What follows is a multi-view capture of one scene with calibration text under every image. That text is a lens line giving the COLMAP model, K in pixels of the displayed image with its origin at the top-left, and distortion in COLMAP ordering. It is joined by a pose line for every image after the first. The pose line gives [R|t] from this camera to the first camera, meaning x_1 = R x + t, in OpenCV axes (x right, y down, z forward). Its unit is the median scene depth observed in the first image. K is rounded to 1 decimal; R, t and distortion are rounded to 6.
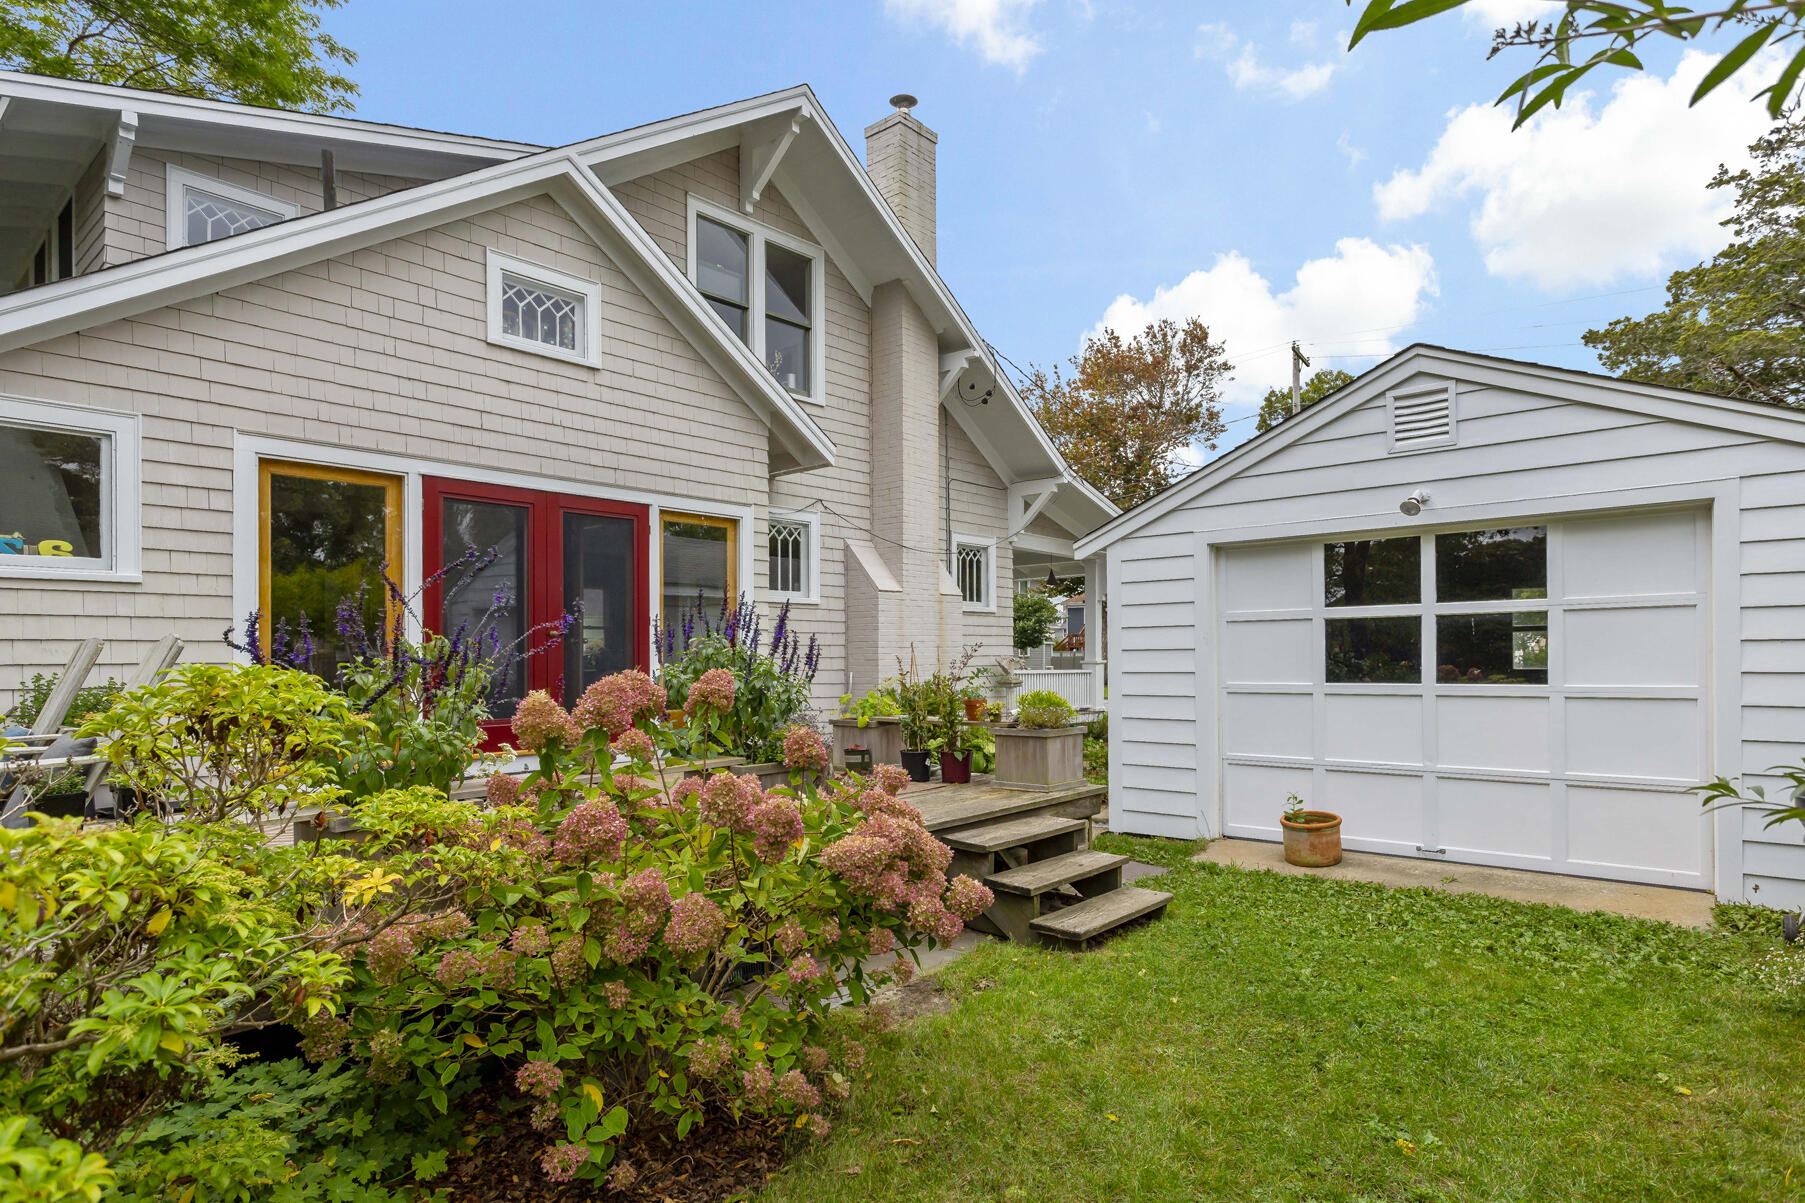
lens RADIAL K [[938.5, 0, 946.7], [0, 938.5, 650.4], [0, 0, 1]] dist [-0.000448, 0.001512]
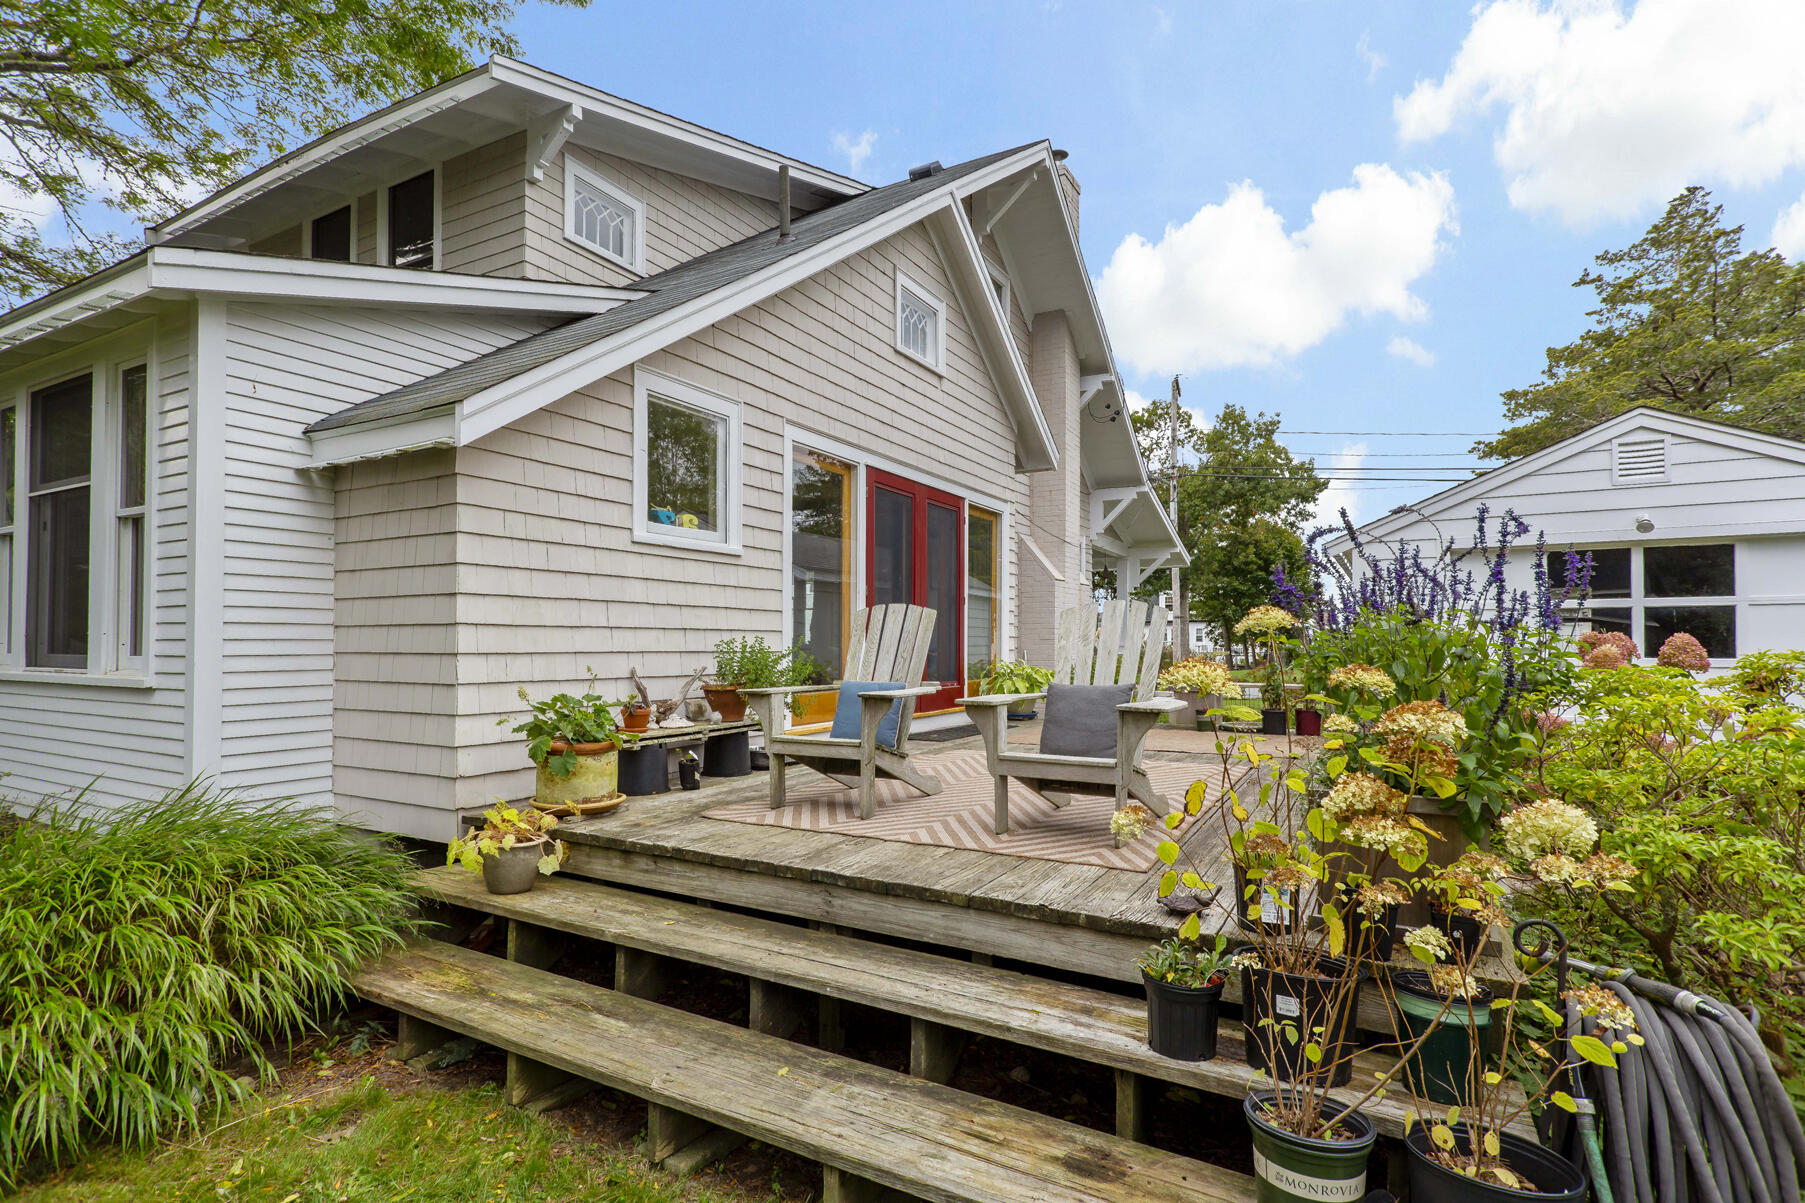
lens RADIAL K [[879.8, 0, 912.0], [0, 879.8, 636.8], [0, 0, 1]] dist [-0.000861, 0.000085]
pose [[0.980970, 0.010531, 0.193871, -0.608284], [-0.009652, 0.999938, -0.005479, 0.018178], [-0.193917, 0.003504, 0.981012, -0.027966]]
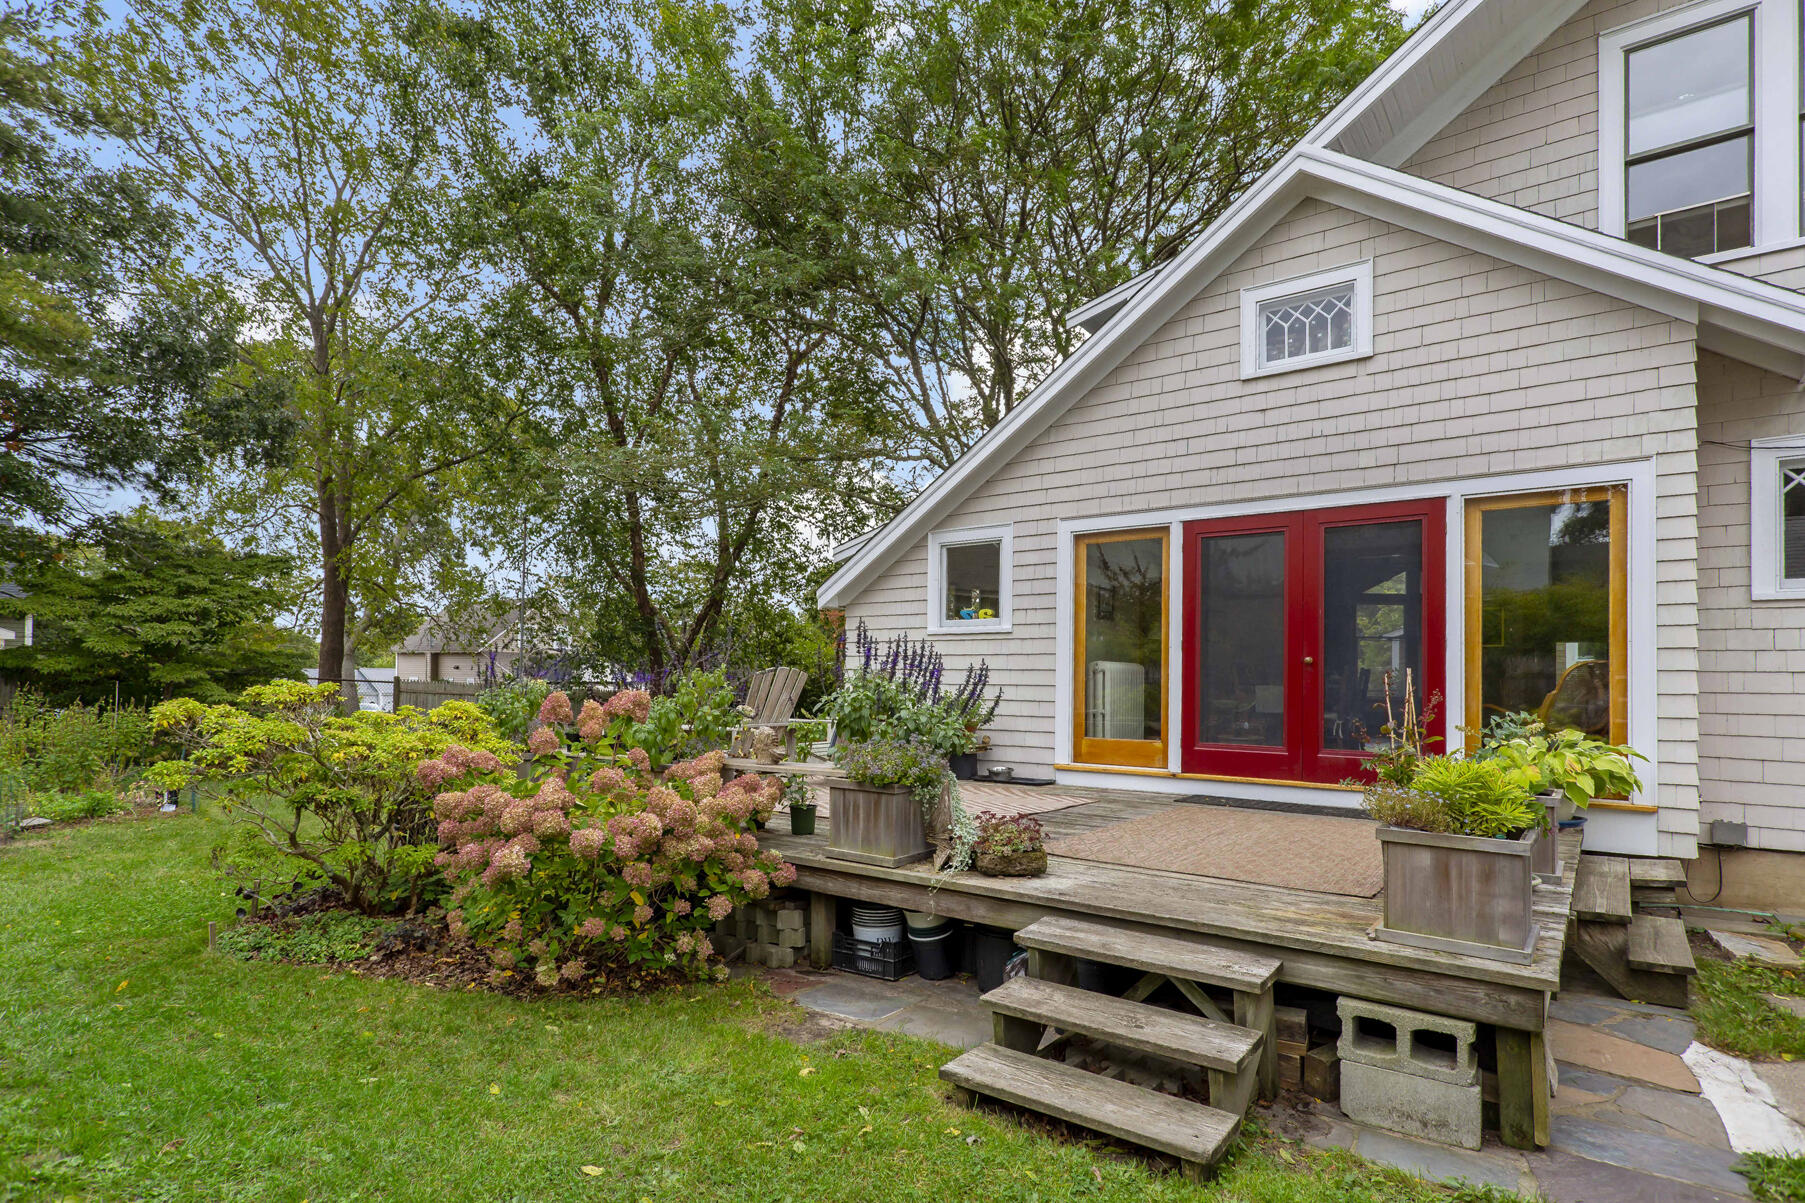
lens RADIAL K [[879.8, 0, 912.0], [0, 879.8, 636.8], [0, 0, 1]] dist [-0.000861, 0.000085]
pose [[0.085083, -0.024797, -0.996065, 0.400795], [0.003609, 0.999691, -0.024579, -0.020371], [0.996367, -0.001503, 0.085146, 0.503601]]
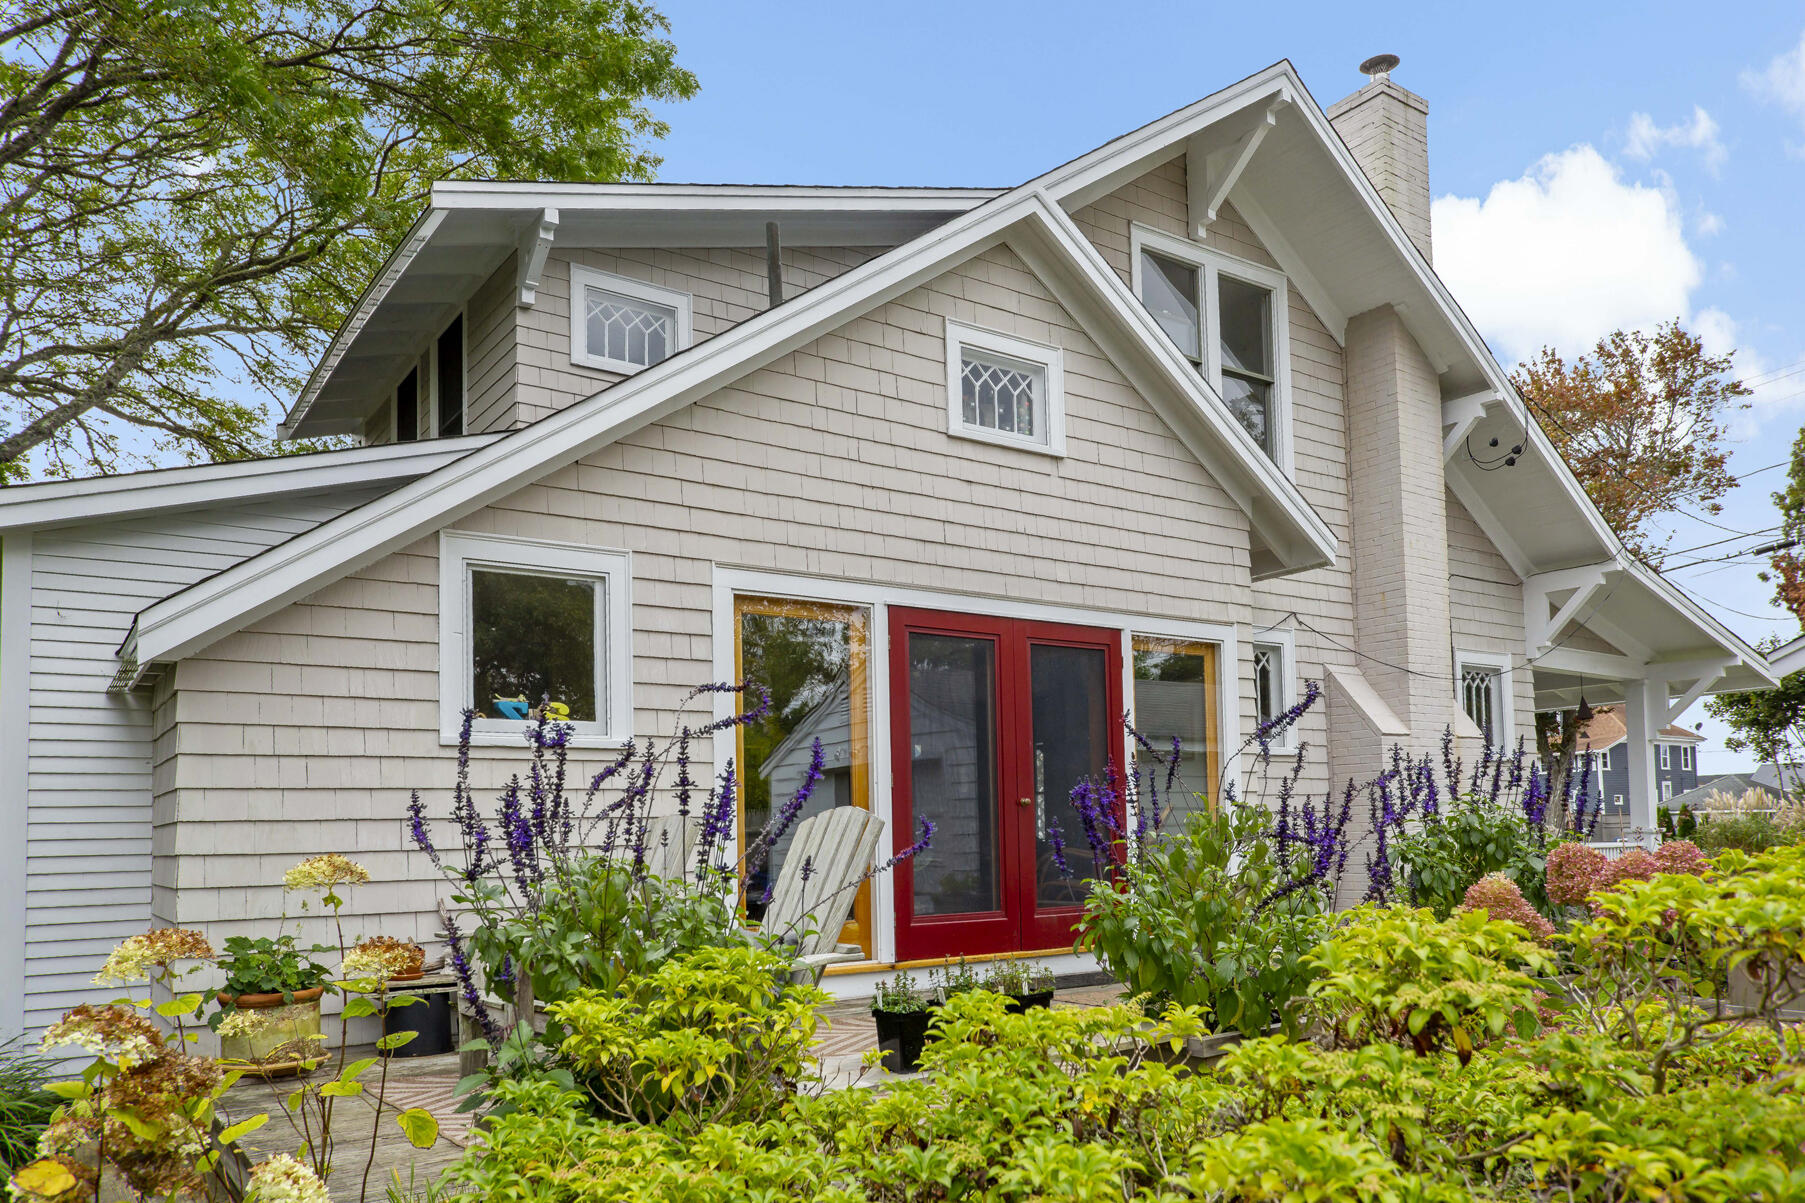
lens RADIAL K [[1273.6, 0, 937.9], [0, 1273.6, 765.1], [0, 0, 1]] dist [-0.002359, 0.004741]
pose [[0.970260, -0.025100, -0.240759, -0.224020], [0.014360, 0.998826, -0.046260, -0.000465], [0.241637, 0.041427, 0.969482, -0.029004]]
